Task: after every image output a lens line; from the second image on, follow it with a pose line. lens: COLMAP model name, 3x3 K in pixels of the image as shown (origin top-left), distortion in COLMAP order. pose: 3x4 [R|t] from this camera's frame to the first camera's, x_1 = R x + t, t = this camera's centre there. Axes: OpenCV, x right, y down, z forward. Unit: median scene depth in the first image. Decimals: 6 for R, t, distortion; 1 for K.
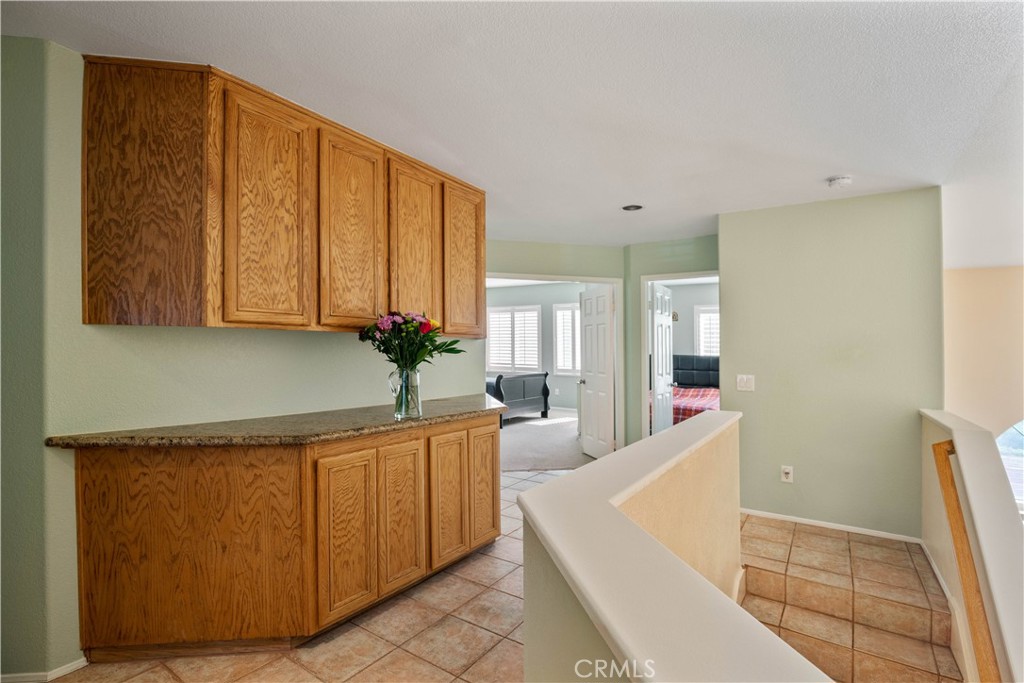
lens RADIAL K [[483.0, 0, 512.9], [0, 483.0, 345.7], [0, 0, 1]] dist [-0.023262, -0.000155]
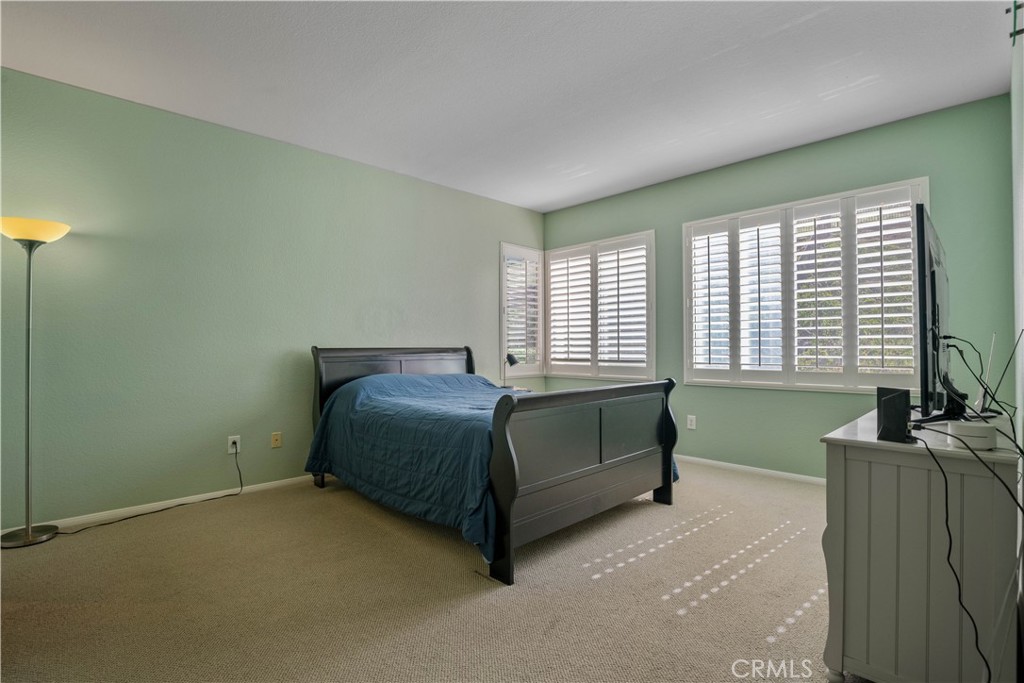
lens RADIAL K [[483.0, 0, 512.9], [0, 483.0, 345.7], [0, 0, 1]] dist [-0.023262, -0.000155]
pose [[0.973073, -0.002931, -0.230479, 0.037635], [0.001885, 0.999987, -0.004758, 0.030410], [0.230490, 0.004195, 0.973066, 0.601359]]
